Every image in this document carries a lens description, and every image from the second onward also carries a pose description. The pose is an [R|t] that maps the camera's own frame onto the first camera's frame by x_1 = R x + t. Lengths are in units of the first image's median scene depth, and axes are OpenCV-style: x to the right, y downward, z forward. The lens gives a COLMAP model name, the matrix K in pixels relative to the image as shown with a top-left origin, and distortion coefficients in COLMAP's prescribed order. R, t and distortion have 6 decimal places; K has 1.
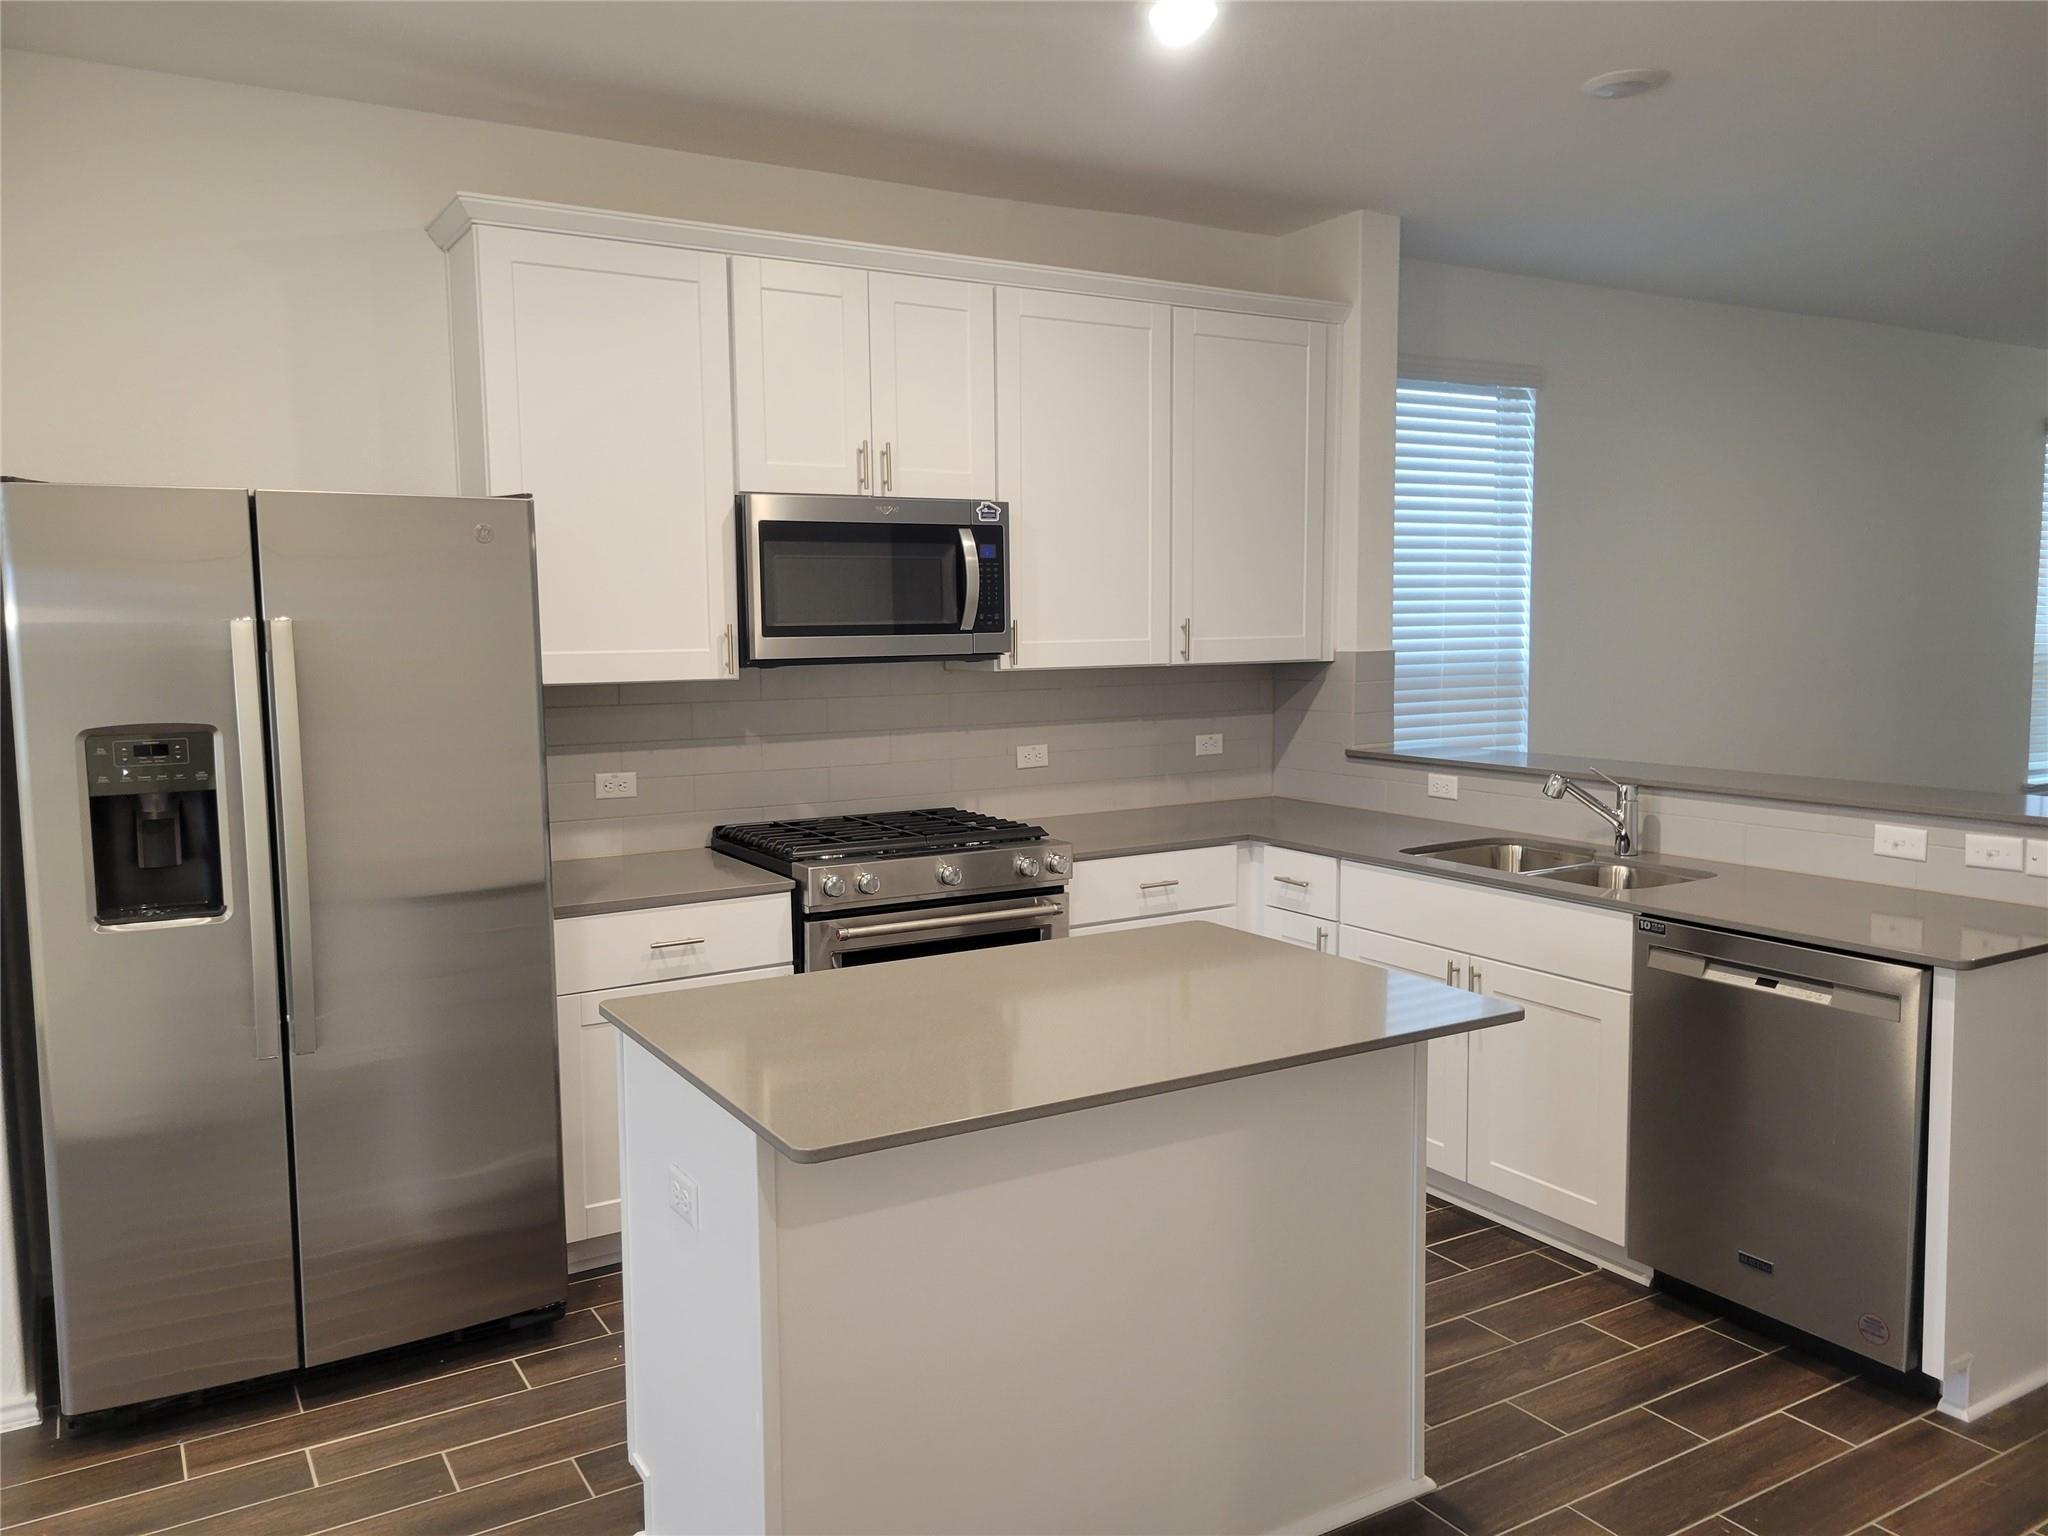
lens RADIAL K [[1561.9, 0, 1023.9], [0, 1561.9, 744.9], [0, 0, 1]] dist [0.034531, -0.001555]
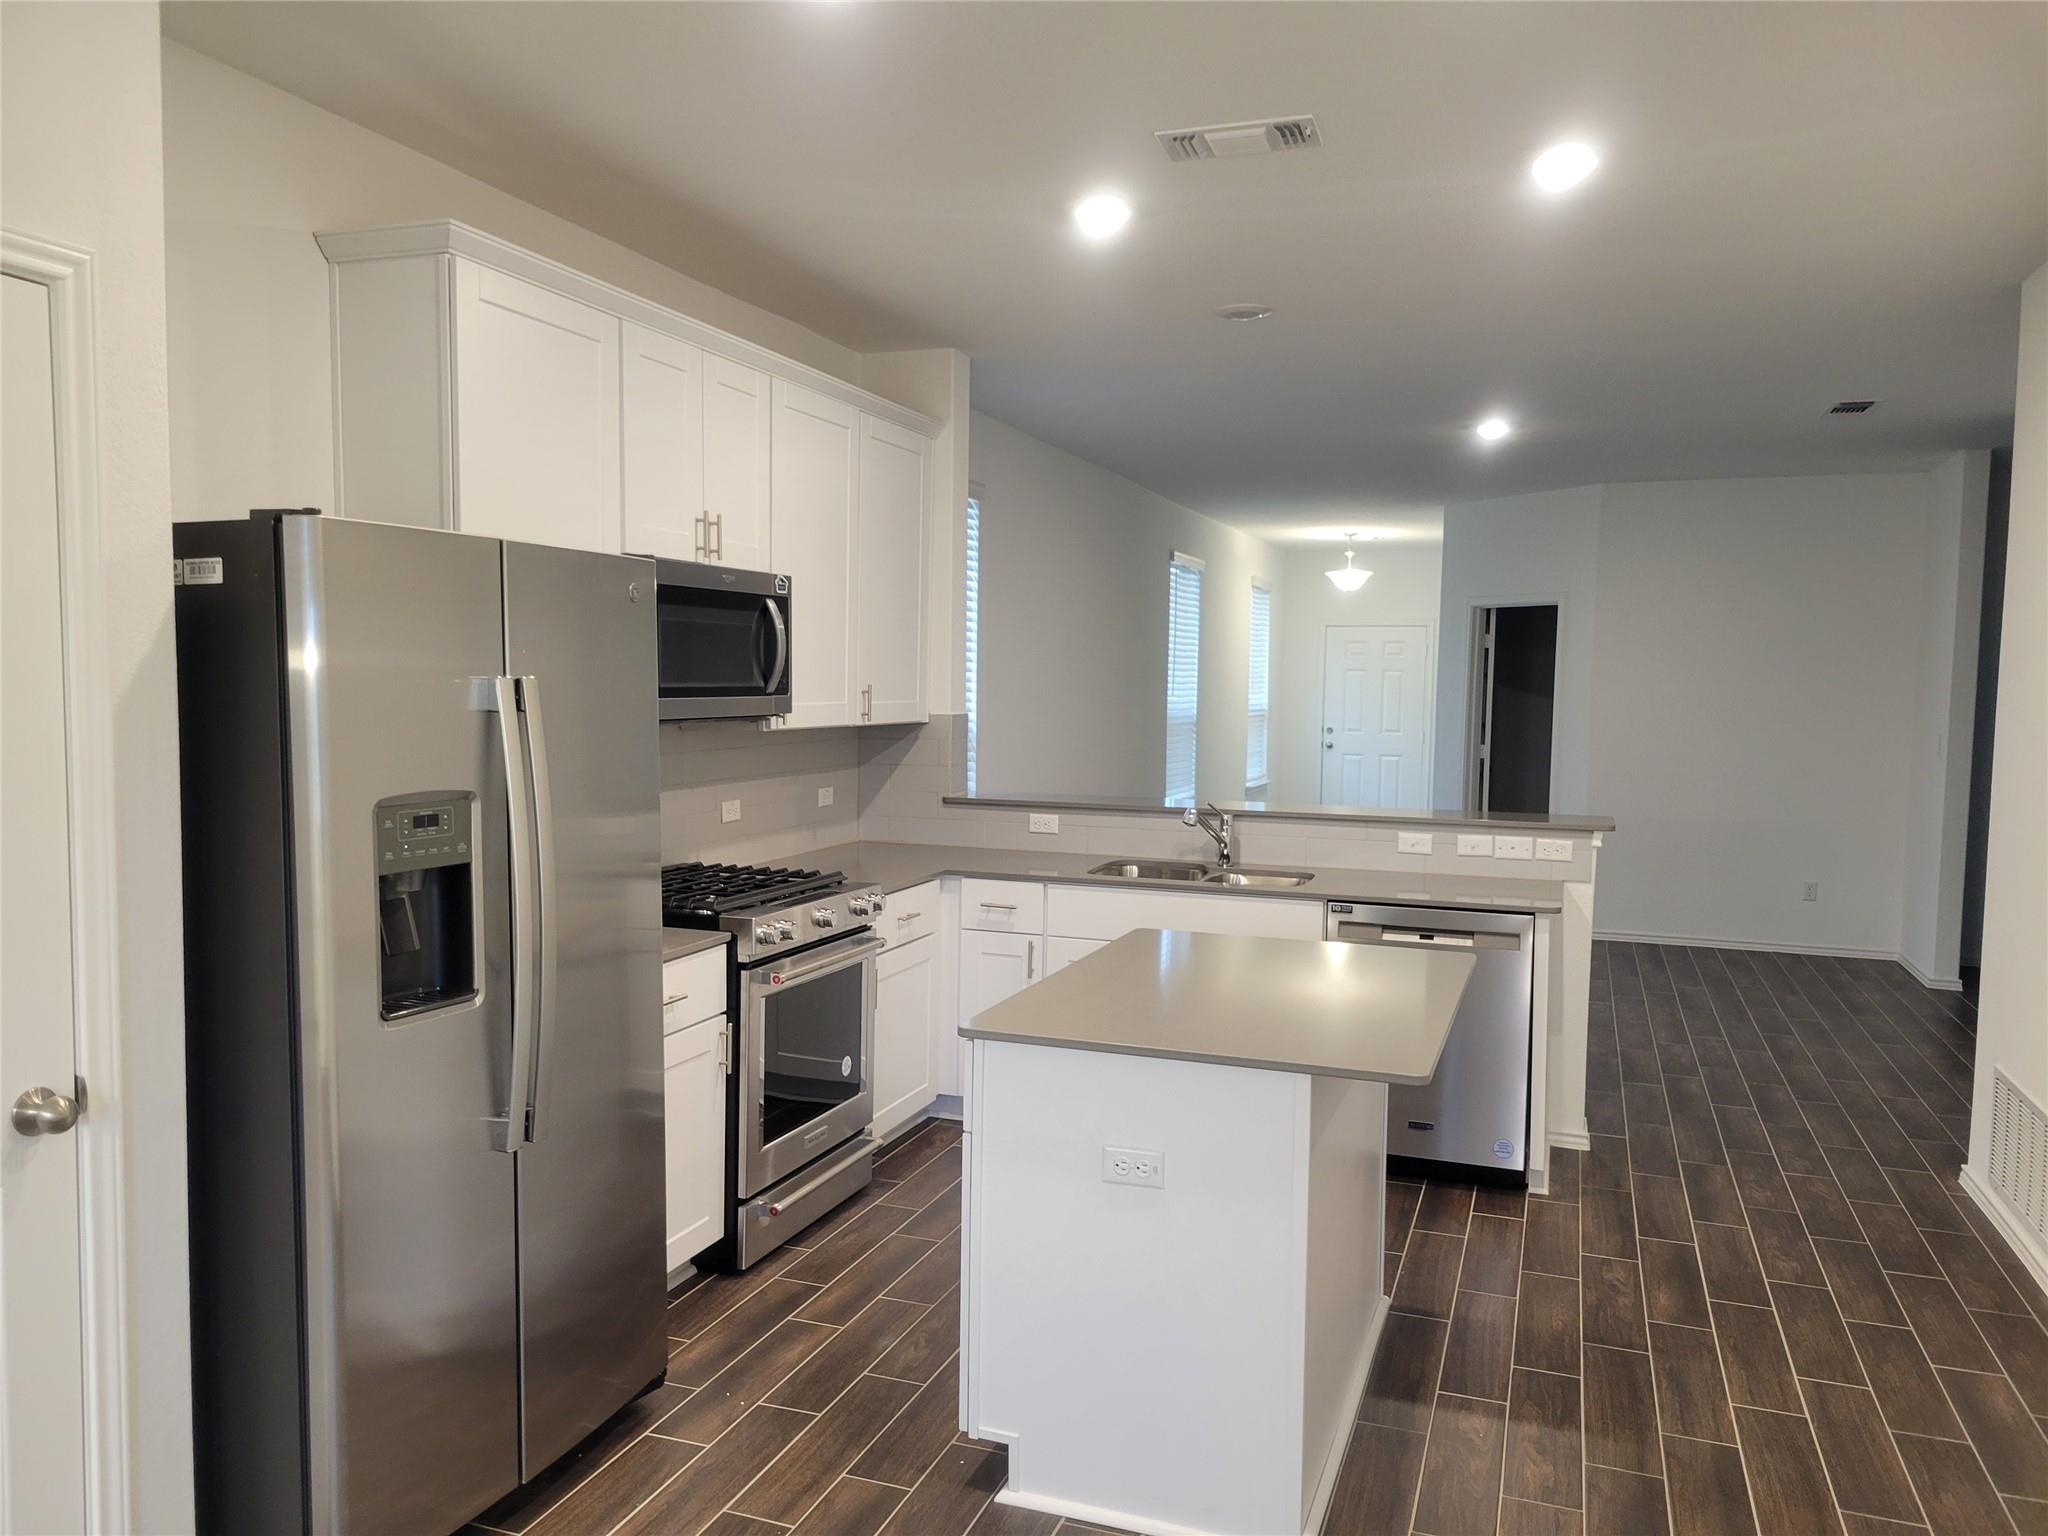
lens RADIAL K [[1537.2, 0, 1024.0], [0, 1537.2, 768.0], [0, 0, 1]] dist [0.043041, -0.006621]
pose [[0.777157, -0.016343, 0.629094, -0.573485], [0.030684, 0.999458, -0.011942, -0.004008], [-0.628558, 0.028584, 0.777237, 0.068600]]
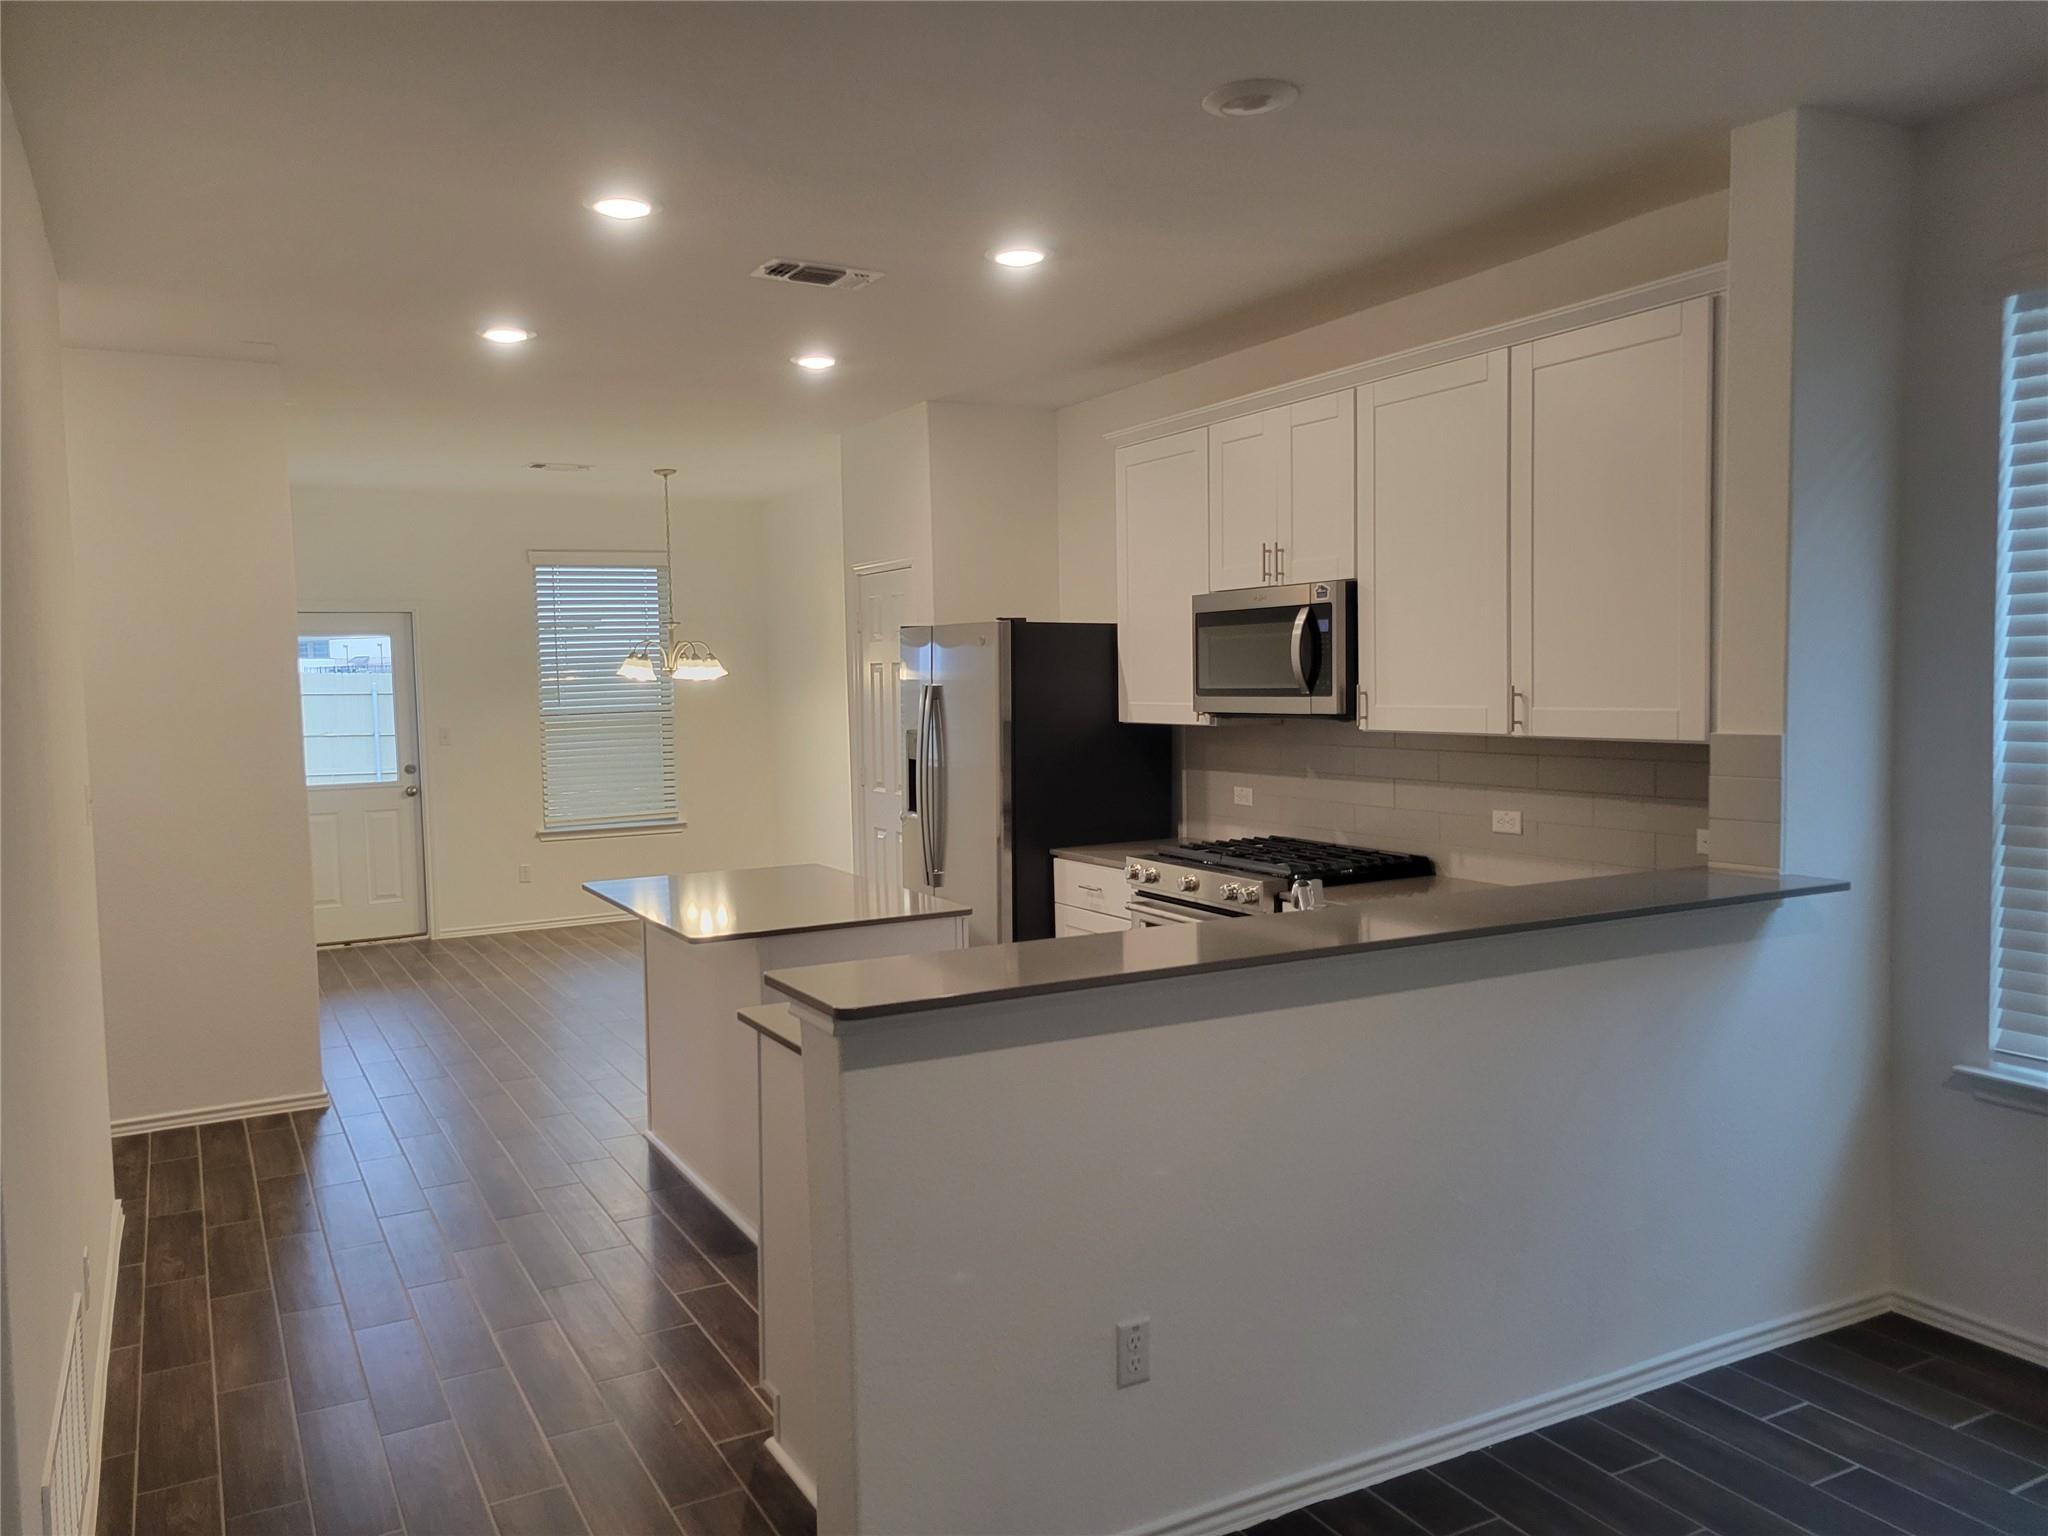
lens RADIAL K [[1537.2, 0, 1024.0], [0, 1537.2, 768.0], [0, 0, 1]] dist [0.043041, -0.006621]
pose [[-0.035535, 0.071237, -0.996826, 1.135917], [-0.067100, 0.995035, 0.073501, -0.089312], [0.997113, 0.069499, -0.030578, 0.832331]]
